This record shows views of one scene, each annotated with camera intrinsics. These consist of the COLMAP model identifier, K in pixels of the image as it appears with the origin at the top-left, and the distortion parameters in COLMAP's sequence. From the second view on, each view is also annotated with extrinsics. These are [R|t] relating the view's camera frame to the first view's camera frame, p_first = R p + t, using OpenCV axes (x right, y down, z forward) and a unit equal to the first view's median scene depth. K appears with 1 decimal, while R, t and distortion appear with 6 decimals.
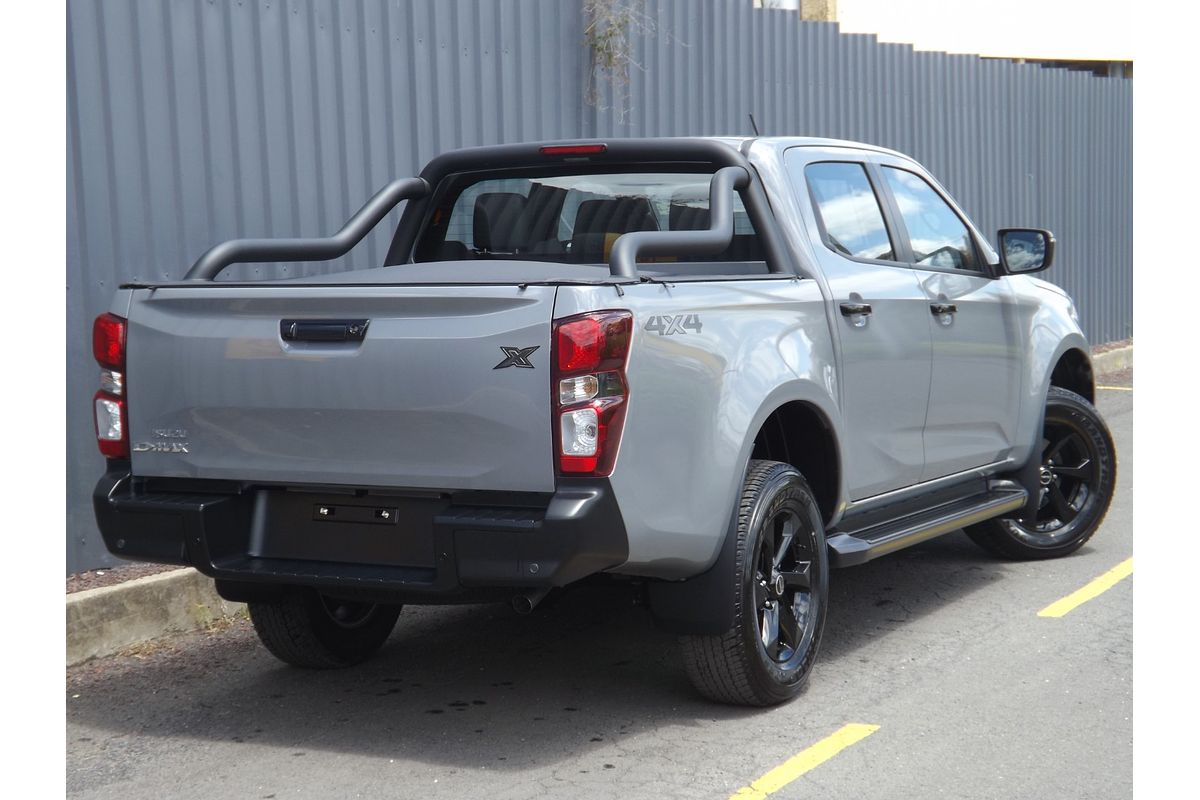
lens RADIAL K [[2030.8, 0, 600.0], [0, 2030.8, 400.0], [0, 0, 1]] dist [-0.015328, -0.003062]
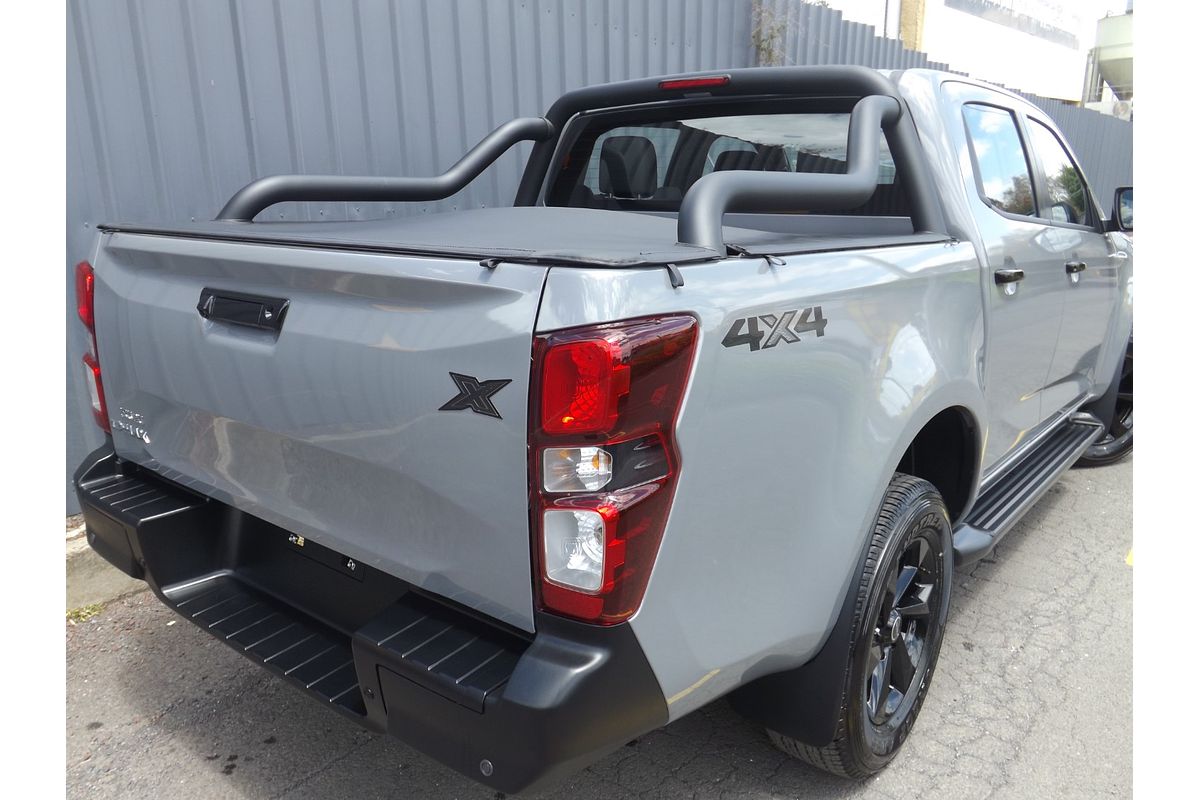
lens RADIAL K [[837.3, 0, 600.0], [0, 837.3, 400.0], [0, 0, 1]] dist [0.006185, 0.001467]
pose [[0.979029, 0.073658, -0.189938, 0.032673], [-0.041303, 0.984752, 0.168989, -0.055209], [0.199489, -0.157600, 0.967143, 0.735850]]
